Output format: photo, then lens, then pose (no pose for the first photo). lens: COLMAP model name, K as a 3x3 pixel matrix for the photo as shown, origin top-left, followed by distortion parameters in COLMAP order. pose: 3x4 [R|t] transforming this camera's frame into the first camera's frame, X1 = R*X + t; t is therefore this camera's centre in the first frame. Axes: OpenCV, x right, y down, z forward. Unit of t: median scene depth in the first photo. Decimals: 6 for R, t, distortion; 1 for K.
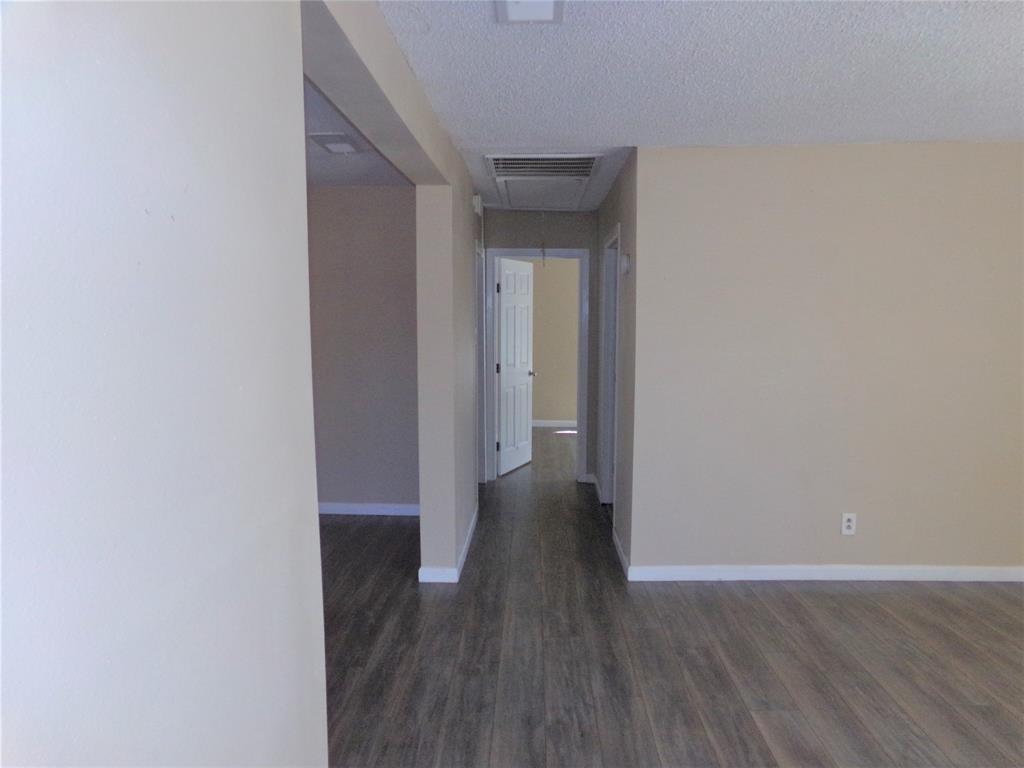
lens RADIAL K [[701.5, 0, 511.3], [0, 701.5, 384.9], [0, 0, 1]] dist [0.000304, 0.008159]
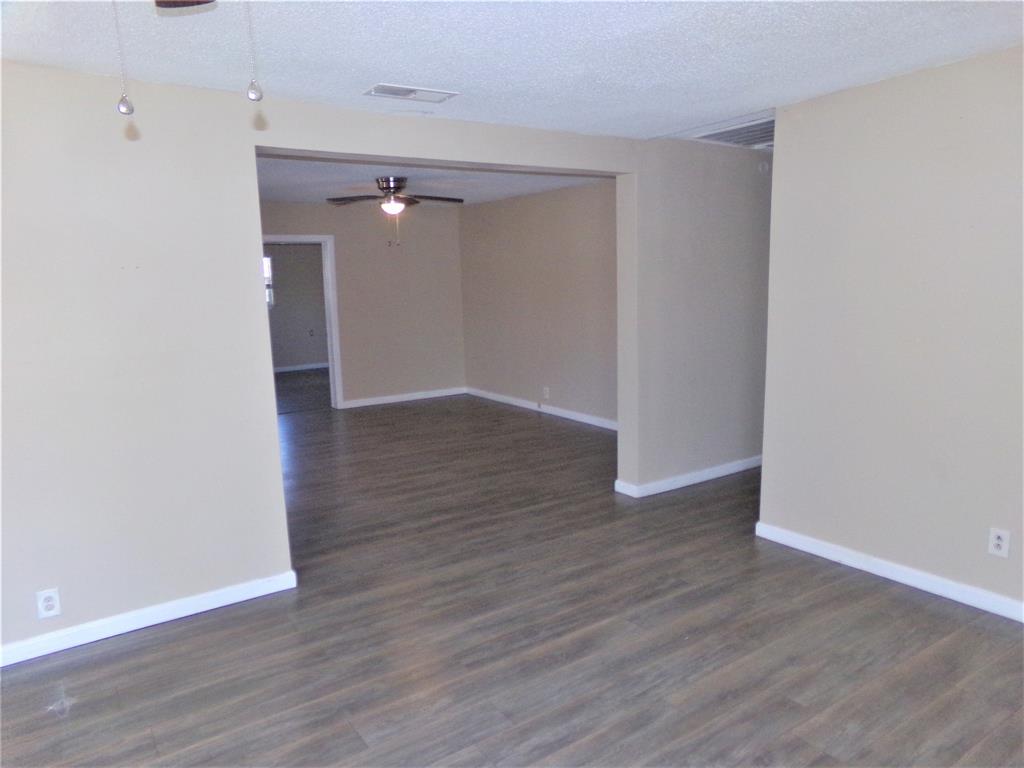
lens RADIAL K [[701.5, 0, 506.7], [0, 701.5, 384.2], [0, 0, 1]] dist [0.000304, 0.008159]
pose [[0.585592, 0.108034, -0.803375, 0.989346], [-0.048245, 0.993967, 0.098497, -0.037480], [0.809169, -0.018920, 0.587271, 0.119643]]
